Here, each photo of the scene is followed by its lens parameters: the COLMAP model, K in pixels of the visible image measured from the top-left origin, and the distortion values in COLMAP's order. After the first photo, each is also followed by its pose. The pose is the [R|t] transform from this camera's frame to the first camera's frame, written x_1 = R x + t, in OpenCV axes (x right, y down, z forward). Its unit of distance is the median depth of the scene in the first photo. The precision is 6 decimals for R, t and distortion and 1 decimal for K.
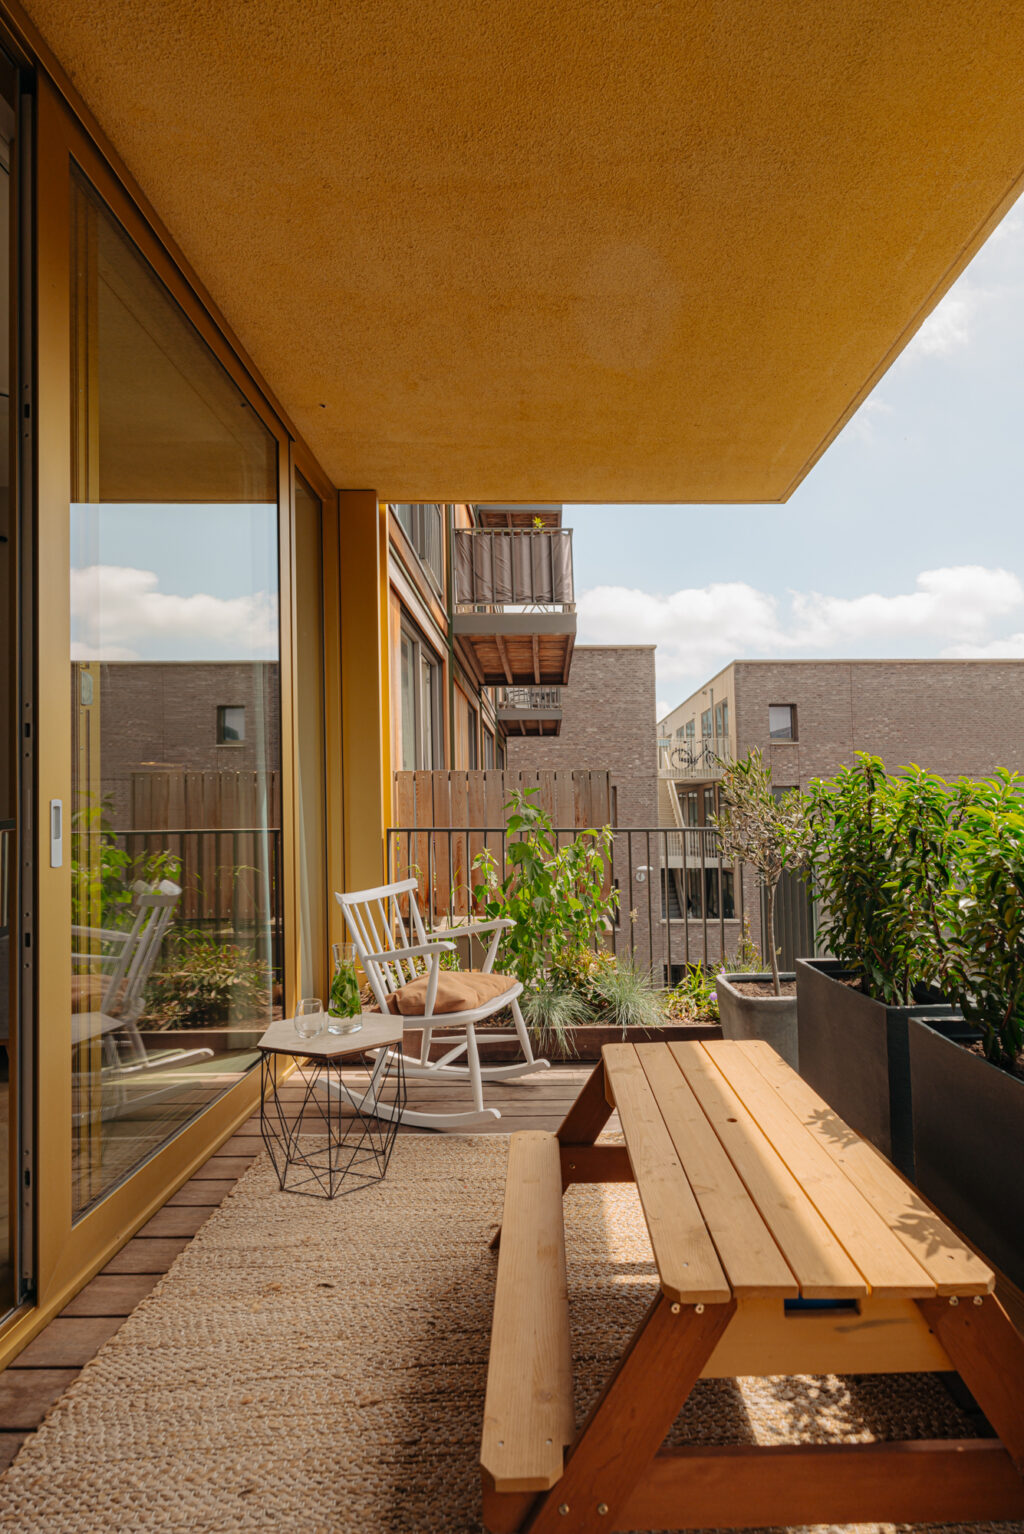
lens RADIAL K [[710.1, 0, 538.7], [0, 710.1, 802.8], [0, 0, 1]] dist [-0.001075, 0.001463]
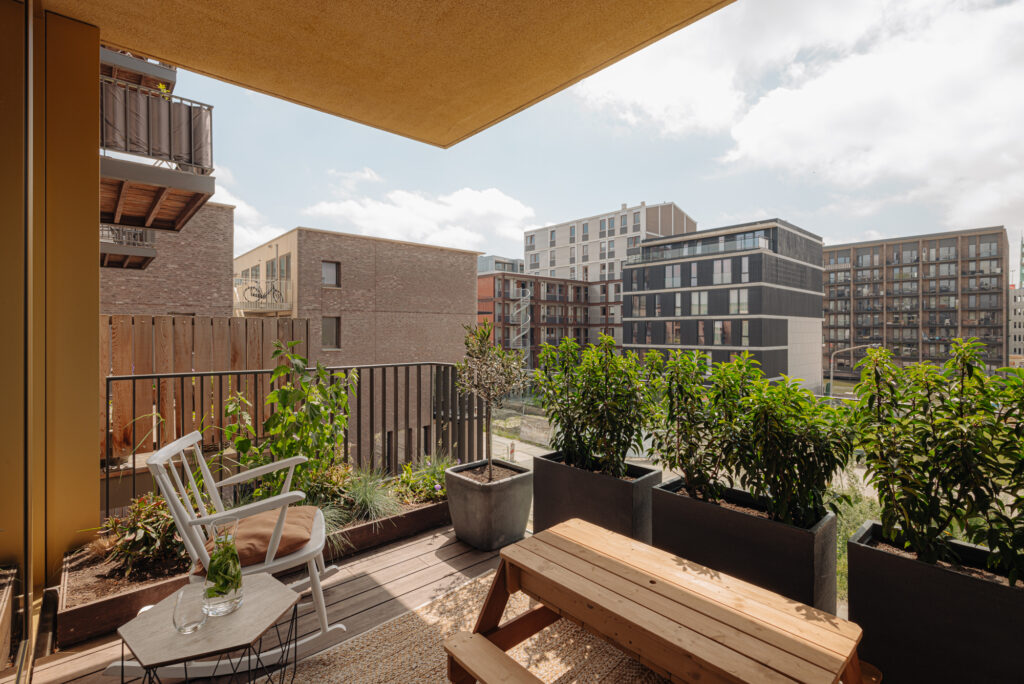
lens RADIAL K [[474.0, 0, 504.4], [0, 474.0, 335.7], [0, 0, 1]] dist [-0.001075, 0.001463]
pose [[0.756768, -0.000103, 0.653684, -0.034144], [-0.013296, 0.999791, 0.015550, -0.005944], [-0.653549, -0.020460, 0.756608, 0.021624]]
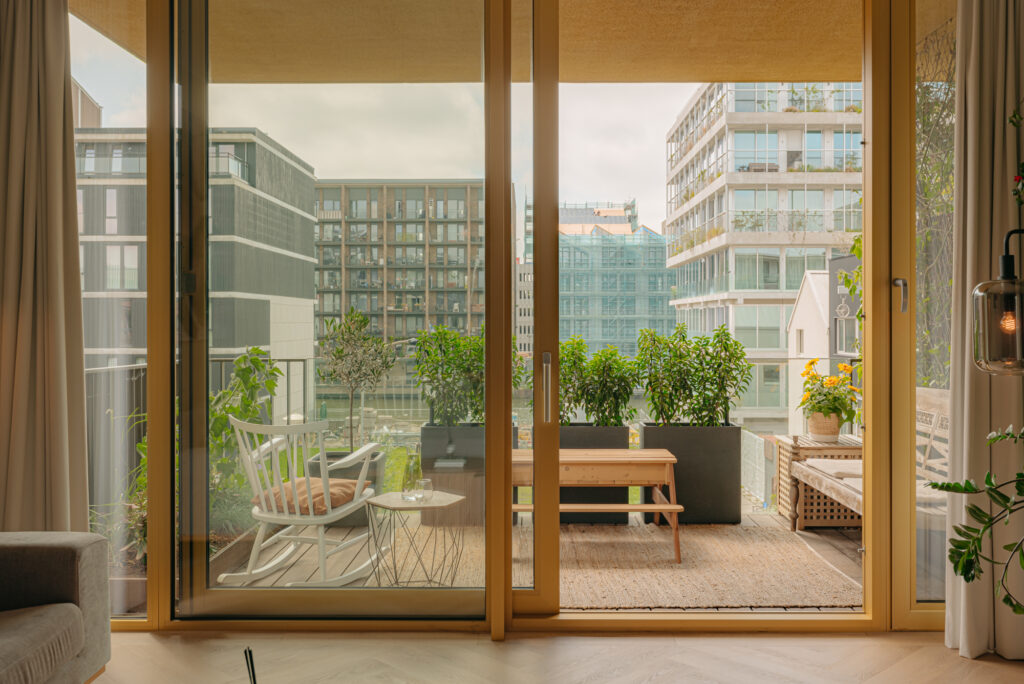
lens RADIAL K [[981.8, 0, 513.3], [0, 981.8, 337.7], [0, 0, 1]] dist [0.006817, 0.000000]
pose [[0.028609, -0.011014, 0.999530, -0.165672], [-0.013103, 0.999849, 0.011393, -0.004350], [-0.999505, -0.013423, 0.028461, 0.054017]]
